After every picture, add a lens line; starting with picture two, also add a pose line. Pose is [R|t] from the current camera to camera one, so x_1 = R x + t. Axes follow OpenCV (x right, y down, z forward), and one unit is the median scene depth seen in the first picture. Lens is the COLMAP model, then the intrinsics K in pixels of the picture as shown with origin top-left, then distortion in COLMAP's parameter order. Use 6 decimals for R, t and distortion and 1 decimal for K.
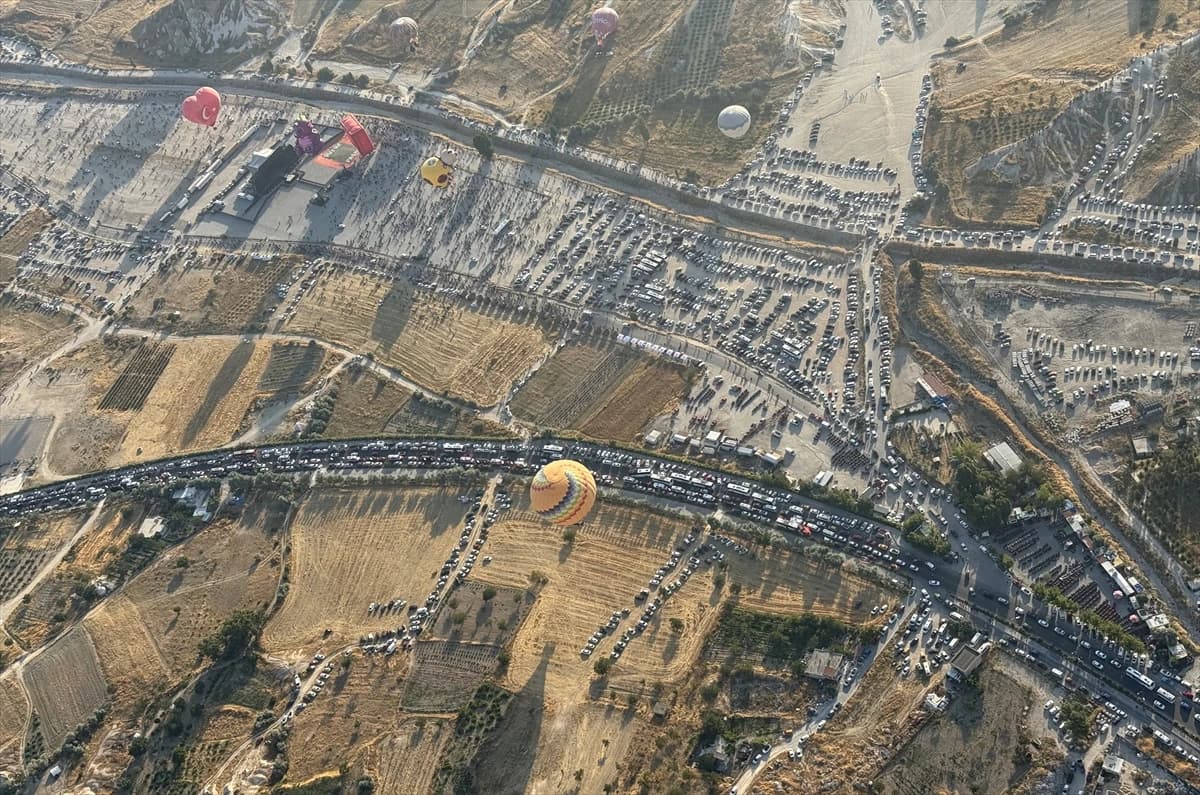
lens RADIAL K [[2345.0, 0, 600.0], [0, 2345.0, 397.5], [0, 0, 1]] dist [0.170090, 0.055944]
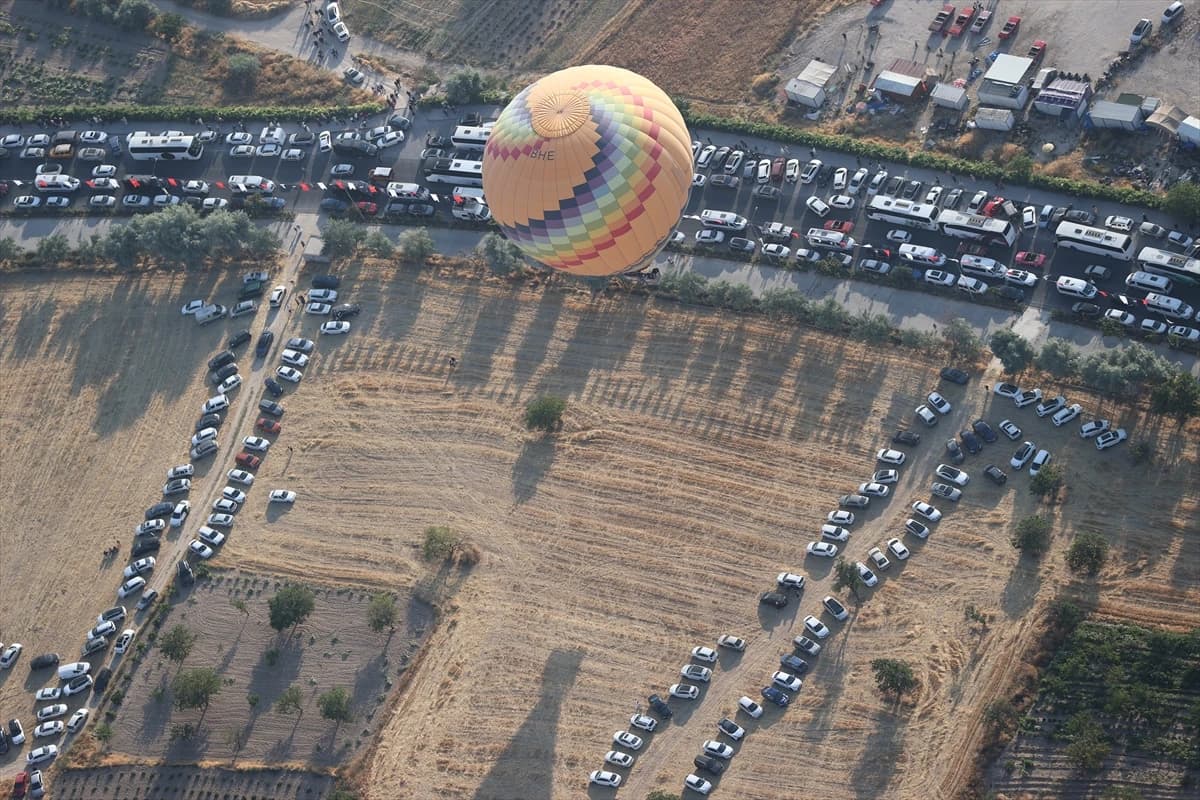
lens RADIAL K [[2345.0, 0, 600.0], [0, 2345.0, 400.0], [0, 0, 1]] dist [0.170090, 0.055944]
pose [[0.991616, -0.028255, 0.126095, -0.045591], [0.030245, 0.999446, -0.013896, 0.062032], [-0.125633, 0.017593, 0.991921, 0.687919]]
